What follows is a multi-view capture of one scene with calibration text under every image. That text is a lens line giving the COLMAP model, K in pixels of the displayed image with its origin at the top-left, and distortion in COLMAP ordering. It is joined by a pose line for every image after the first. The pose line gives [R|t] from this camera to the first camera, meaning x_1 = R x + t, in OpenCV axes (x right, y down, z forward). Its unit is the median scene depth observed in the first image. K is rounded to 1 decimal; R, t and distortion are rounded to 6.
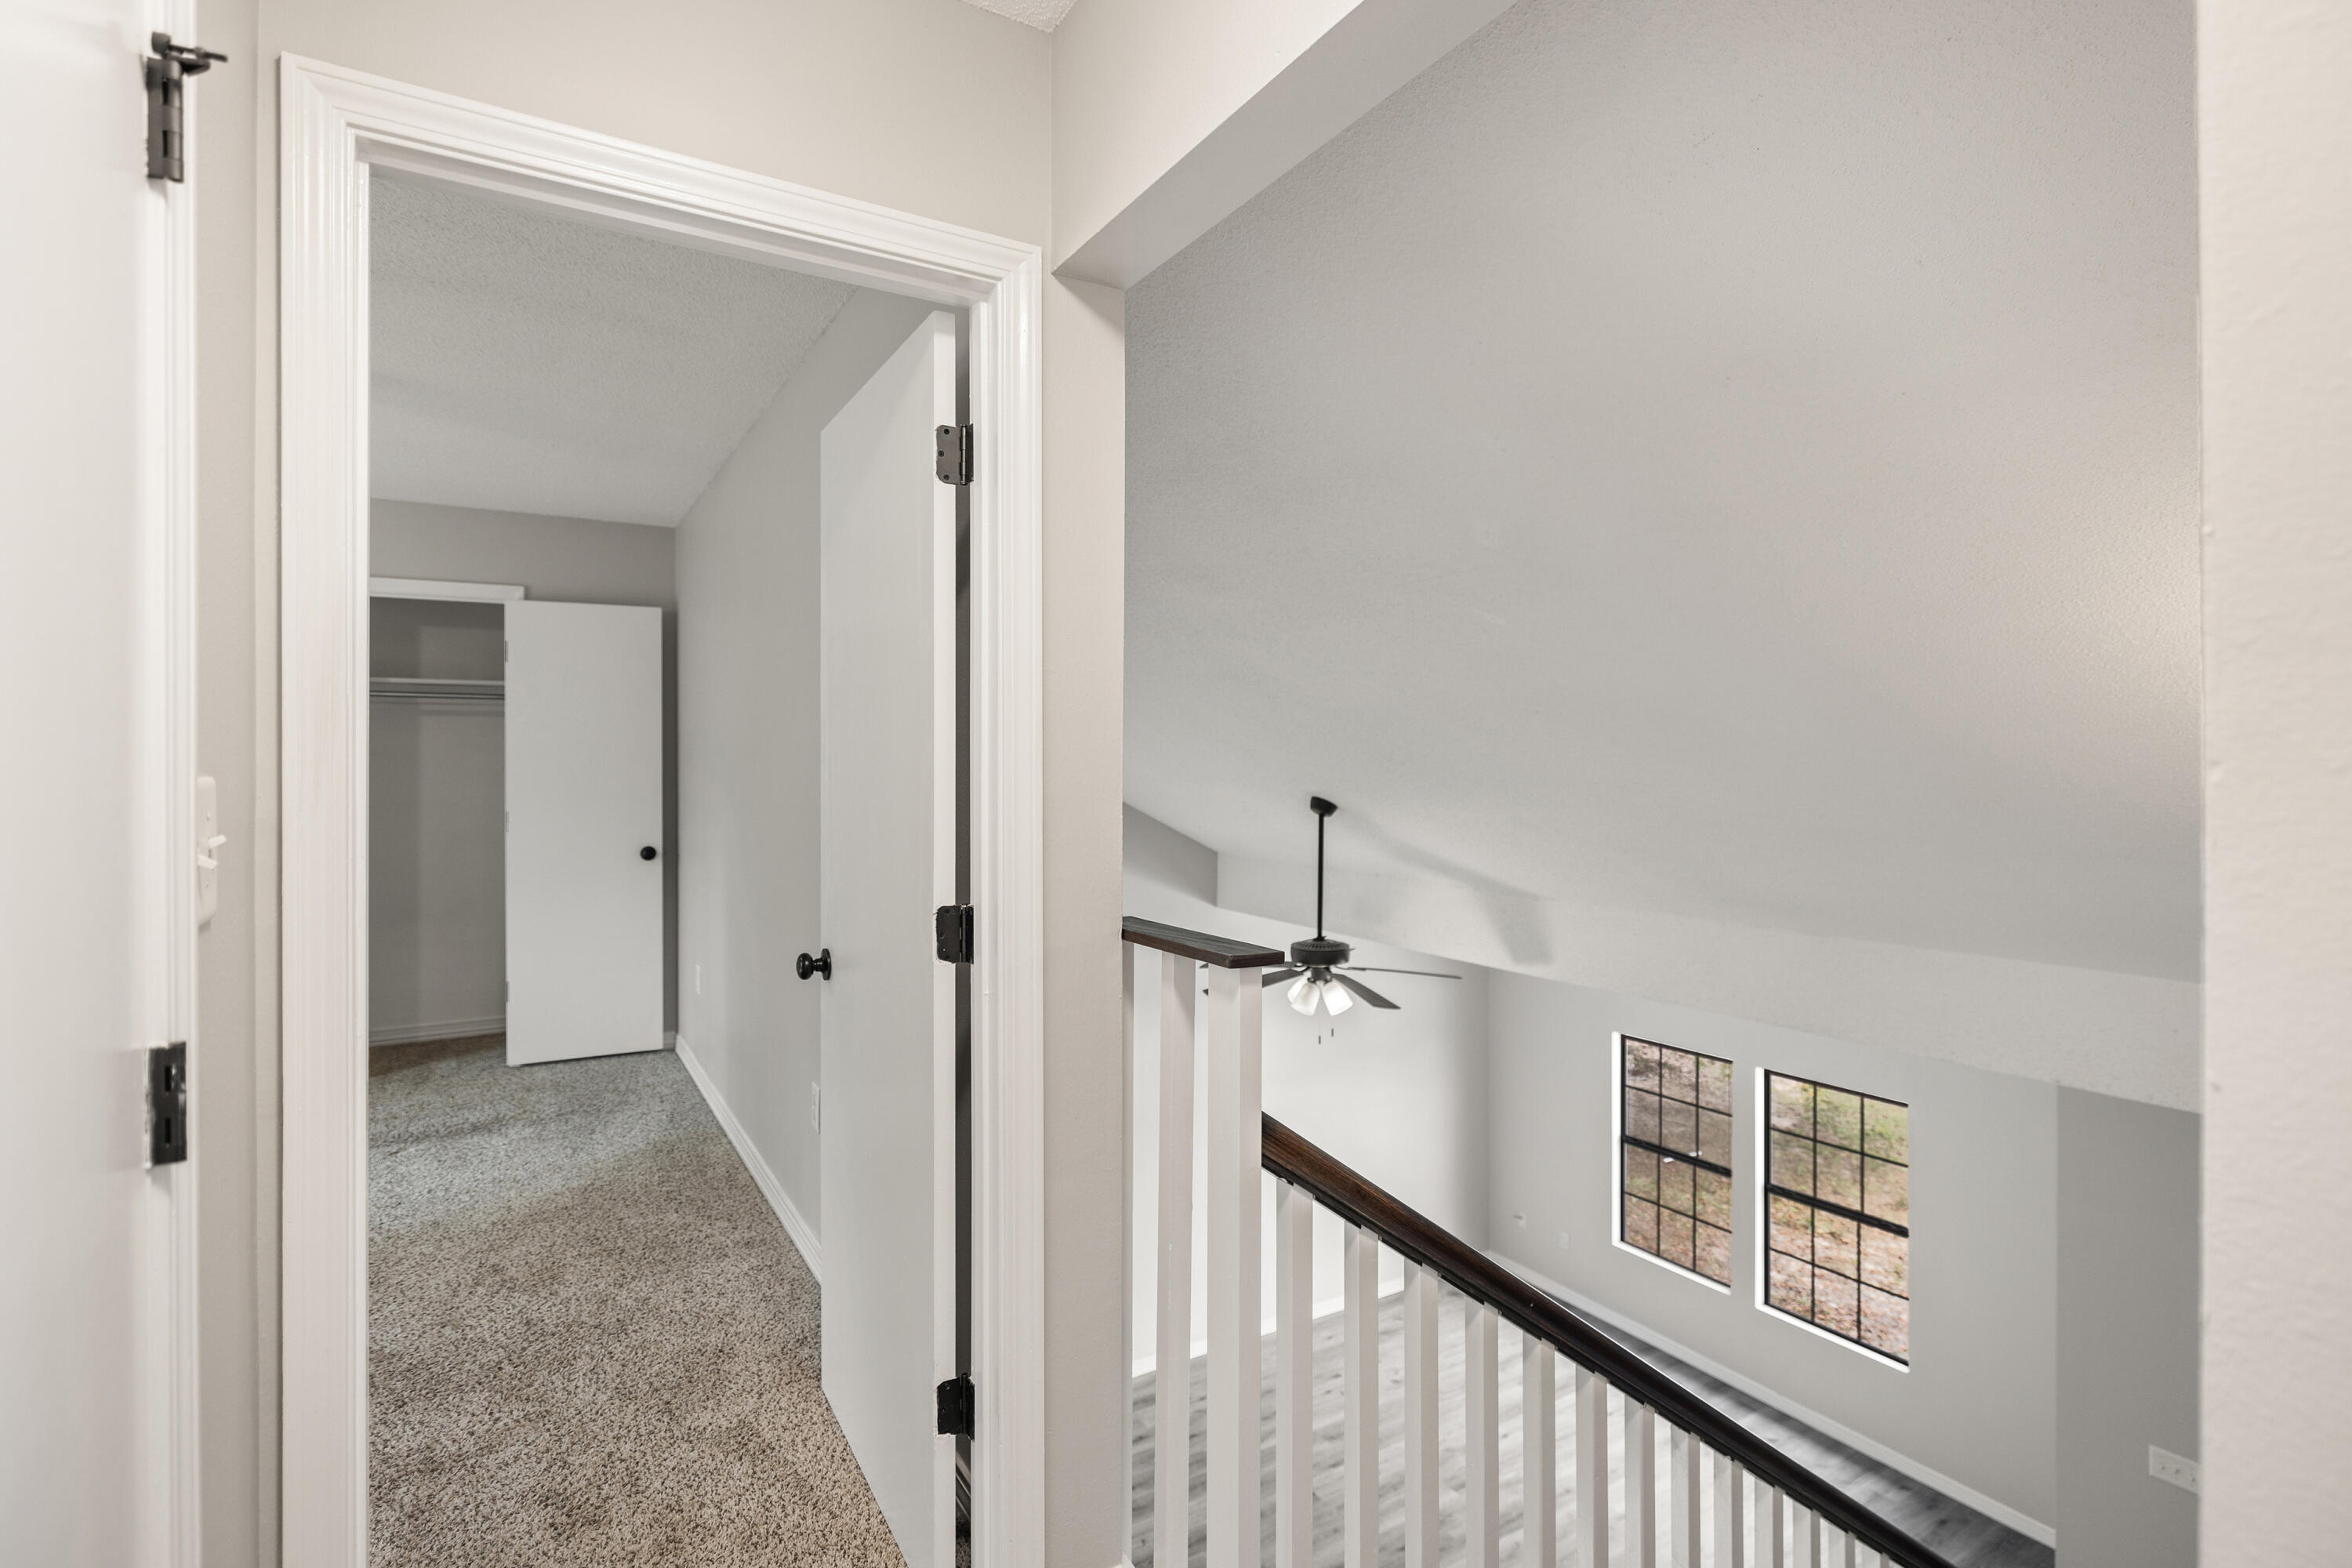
lens RADIAL K [[1148.0, 0, 1175.8], [0, 1148.0, 760.4], [0, 0, 1]] dist [-0.001582, 0.000021]
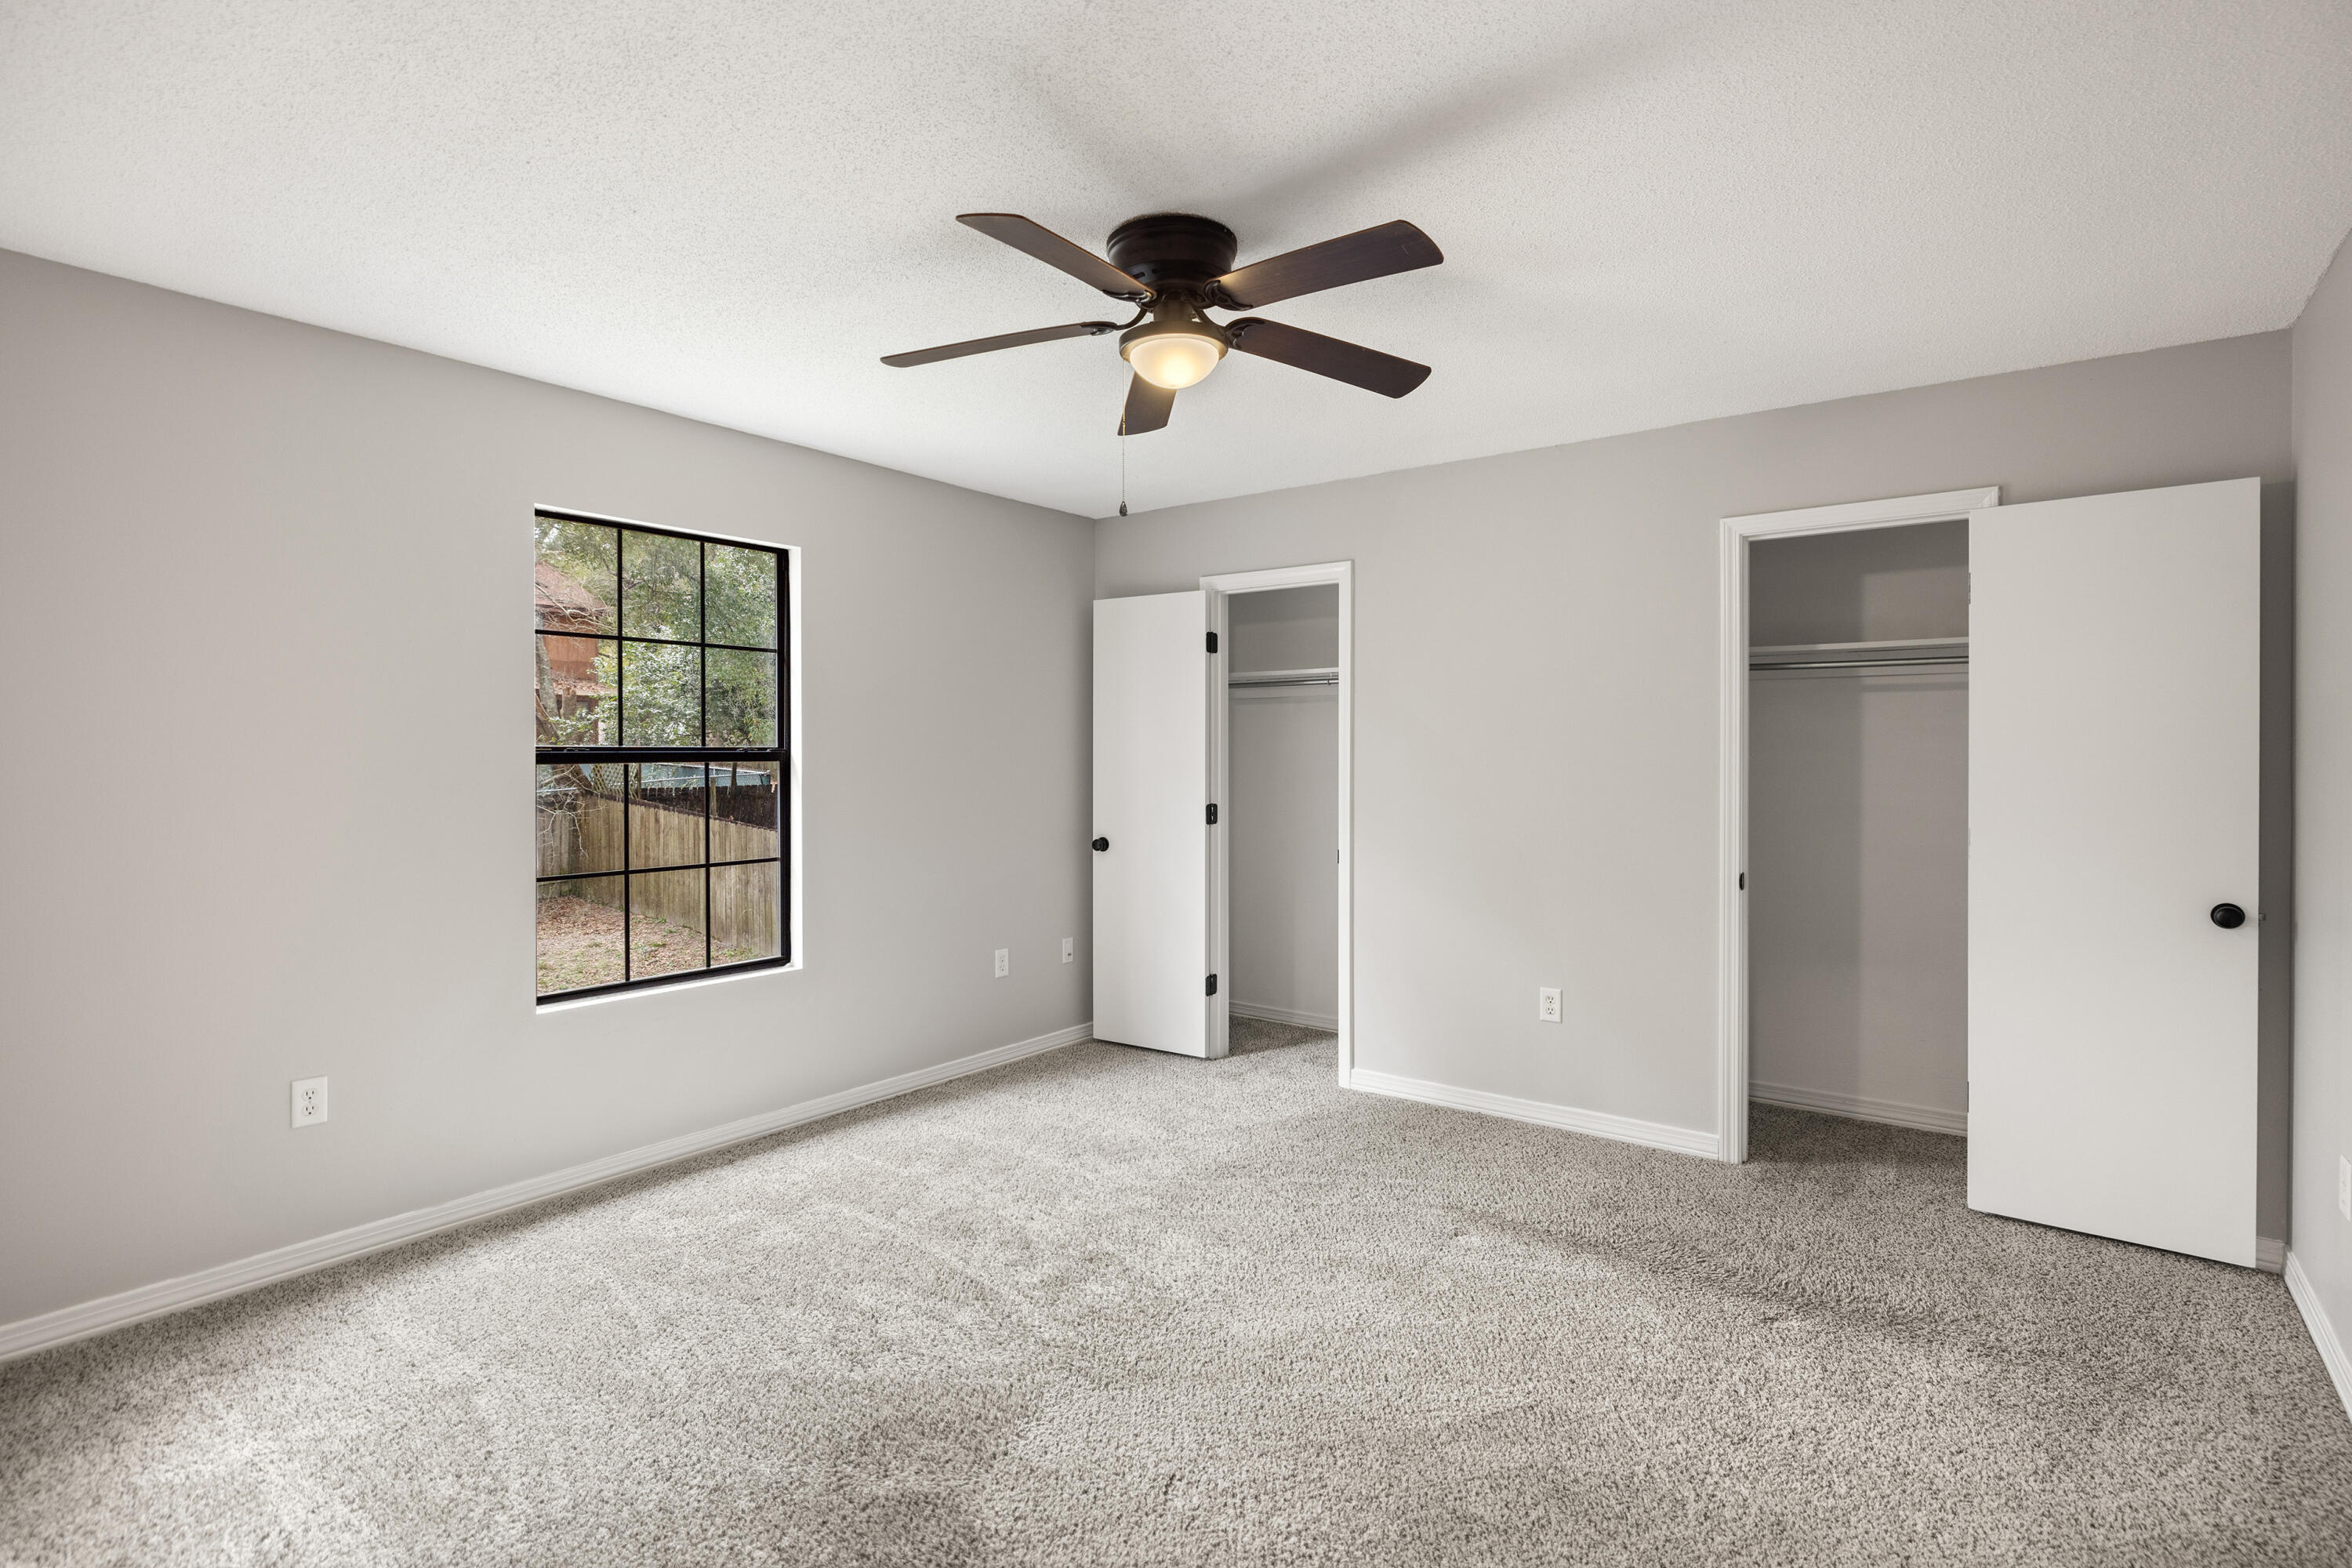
lens RADIAL K [[1148.0, 0, 1175.8], [0, 1148.0, 760.4], [0, 0, 1]] dist [-0.001582, 0.000021]
pose [[0.383751, 0.008168, -0.923401, -0.140095], [-0.001609, 0.999965, 0.008177, -0.000596], [0.923435, -0.001652, 0.383750, 0.310776]]
